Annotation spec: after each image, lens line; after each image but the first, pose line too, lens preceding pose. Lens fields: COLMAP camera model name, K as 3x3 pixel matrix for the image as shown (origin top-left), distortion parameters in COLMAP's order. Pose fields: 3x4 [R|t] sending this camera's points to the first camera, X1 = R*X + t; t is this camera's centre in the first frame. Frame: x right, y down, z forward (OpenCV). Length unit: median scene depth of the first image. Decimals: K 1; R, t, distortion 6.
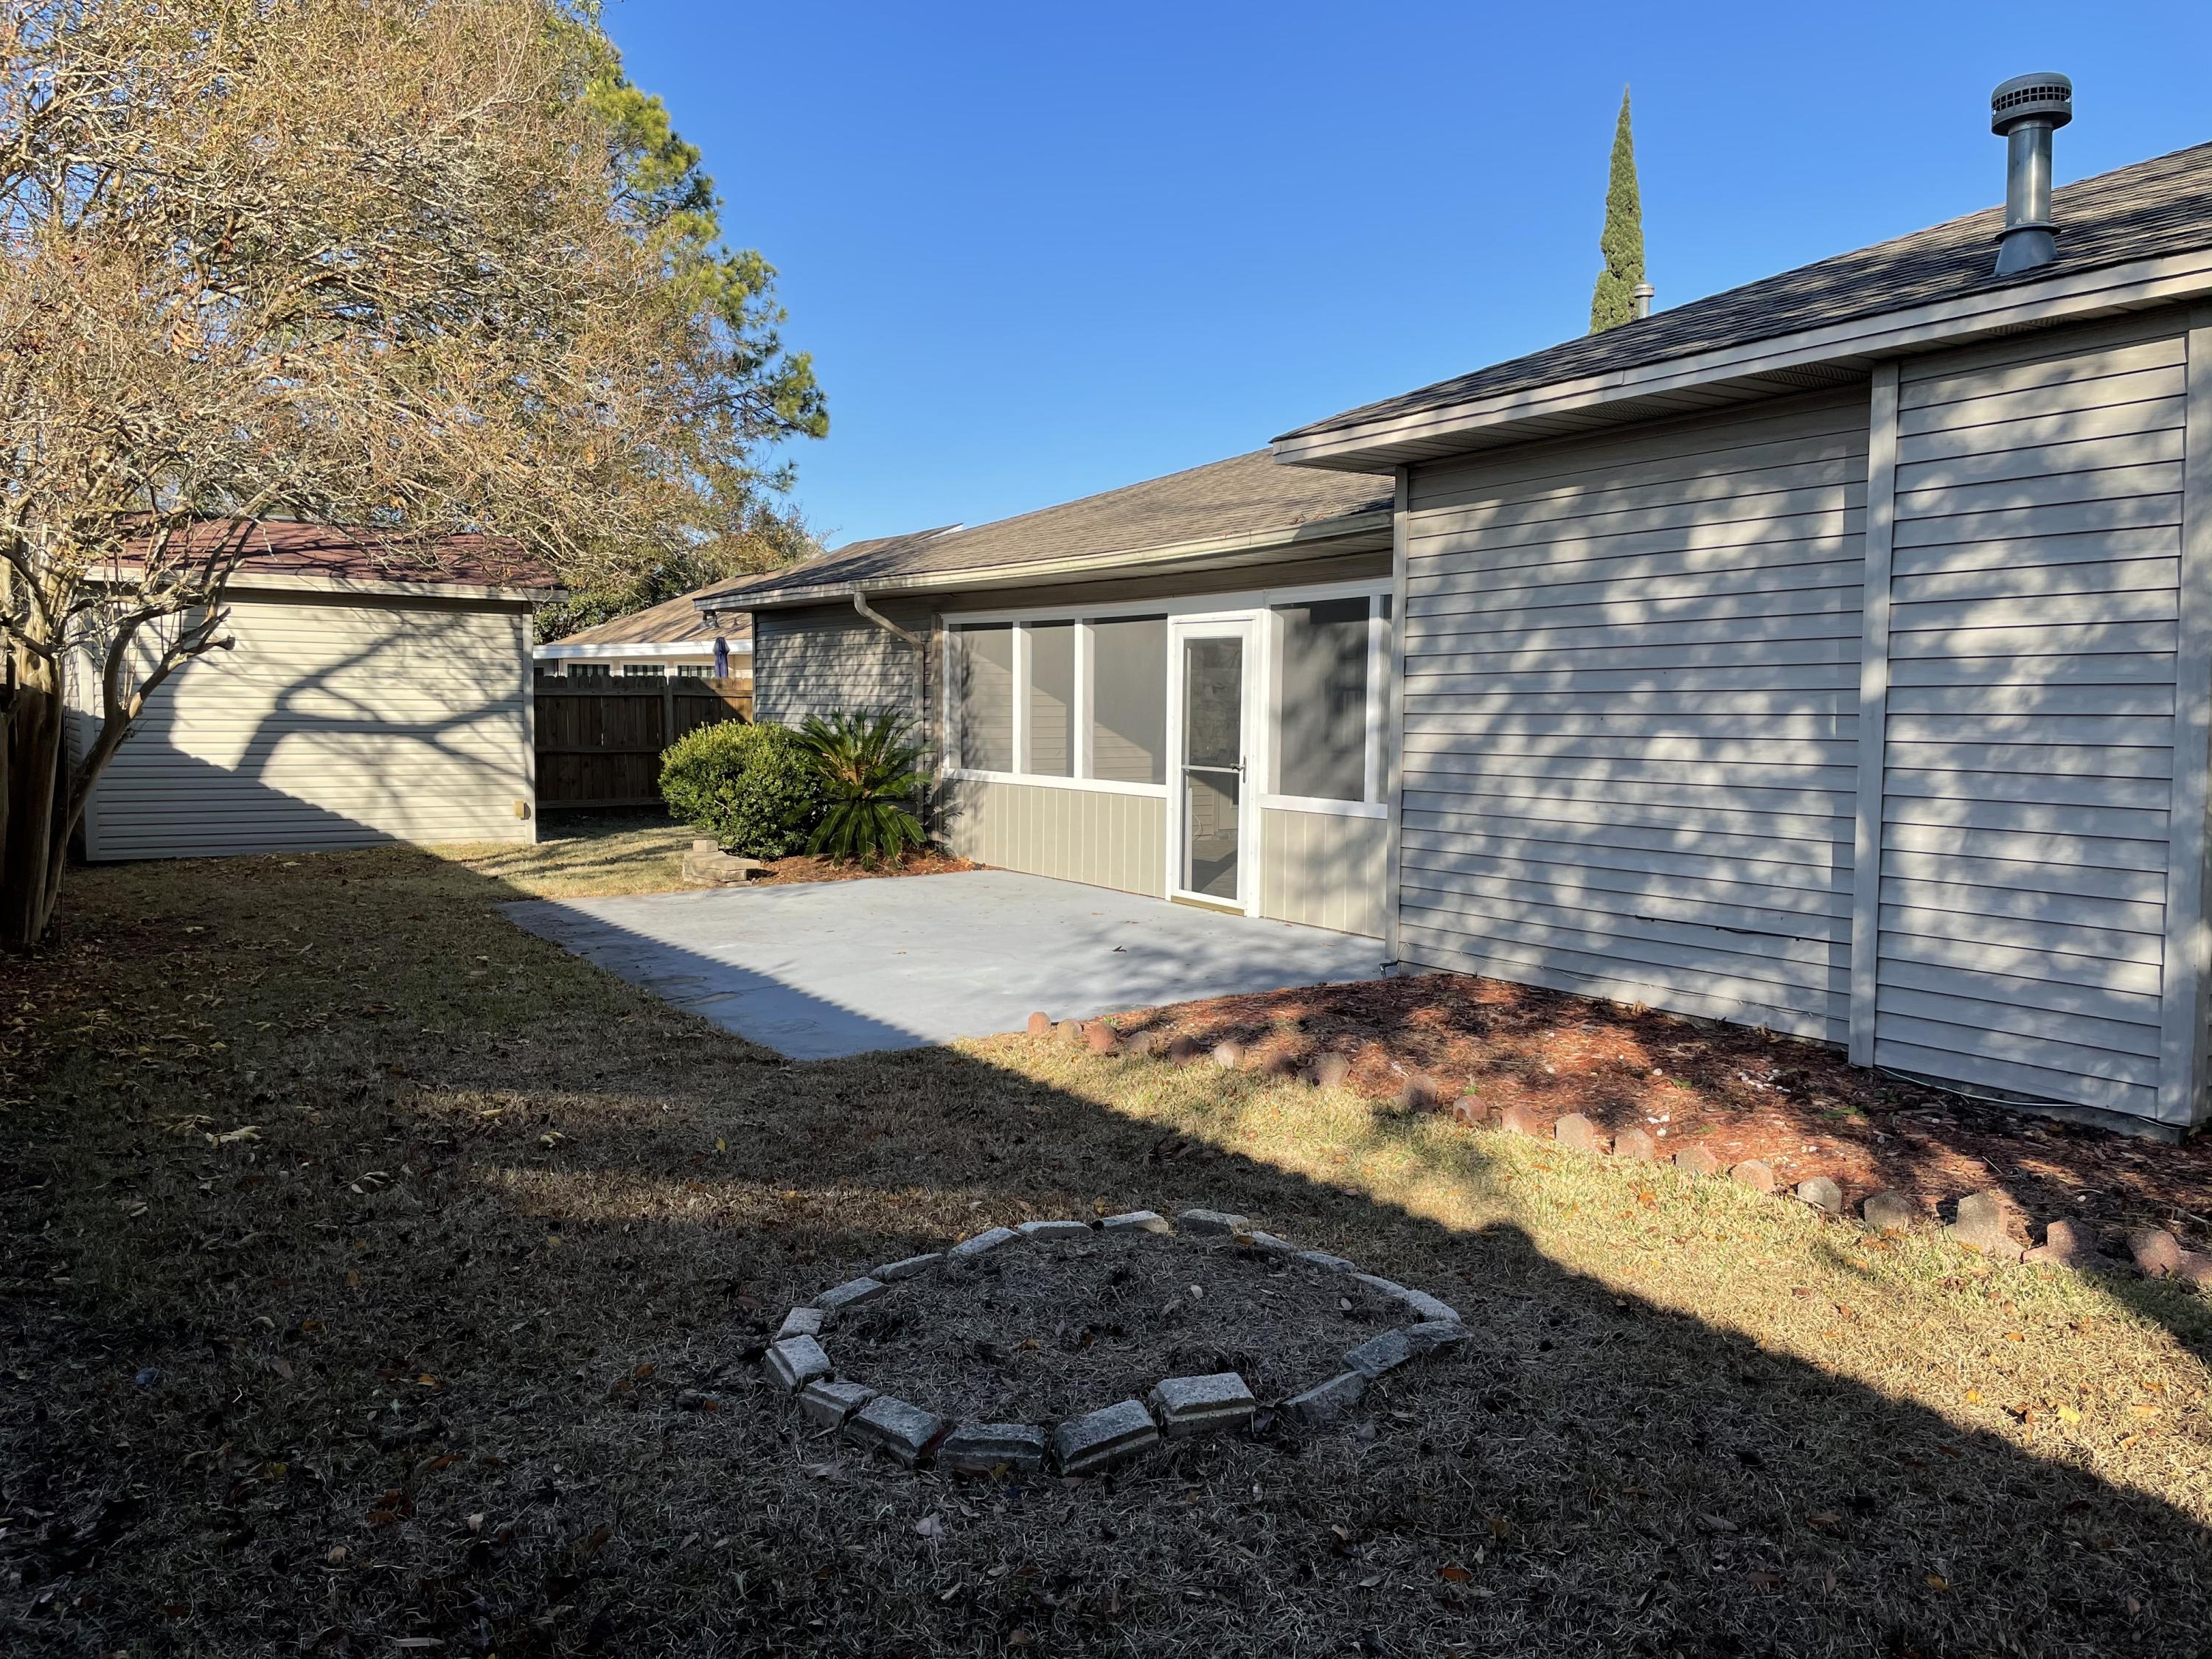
lens RADIAL K [[1685.8, 0, 1106.0], [0, 1685.8, 817.9], [0, 0, 1]] dist [0.081935, 0.003850]
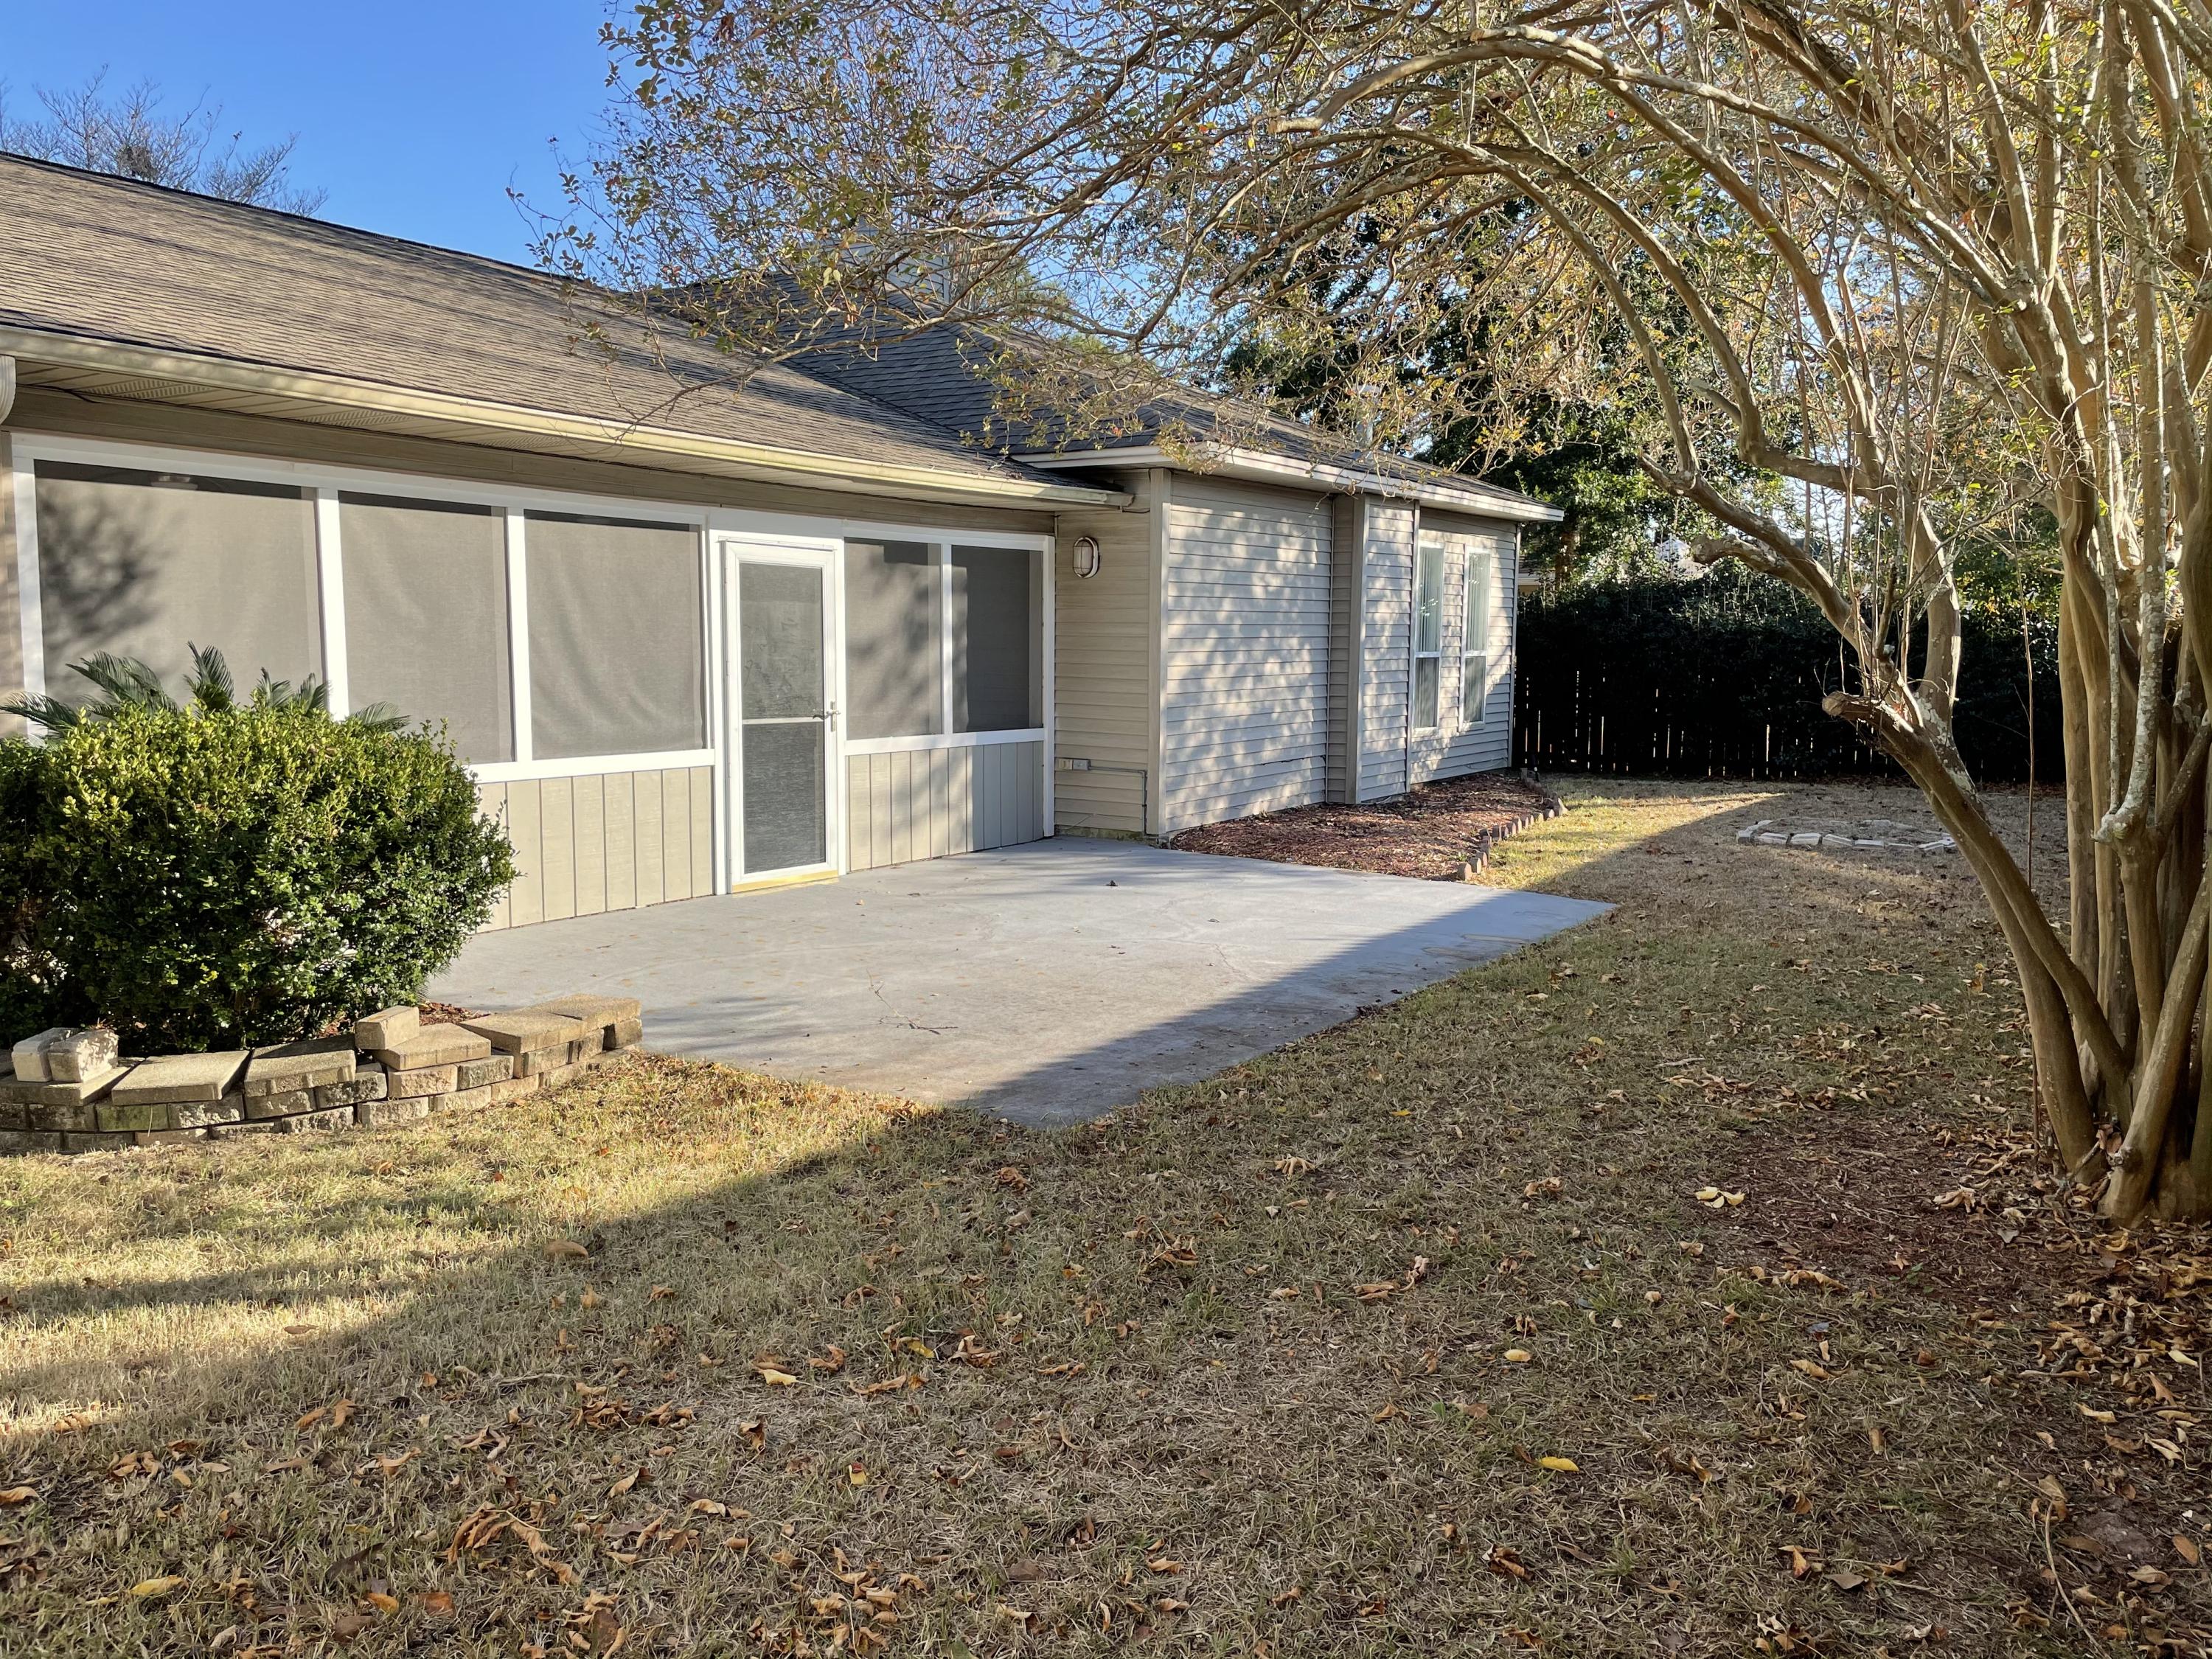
lens RADIAL K [[1685.8, 0, 1102.4], [0, 1685.8, 839.2], [0, 0, 1]] dist [0.081935, 0.003850]
pose [[-0.424496, -0.126534, 0.896545, -1.093247], [0.046147, 0.985876, 0.160992, -0.140018], [-0.904253, 0.109713, -0.412662, 1.696268]]
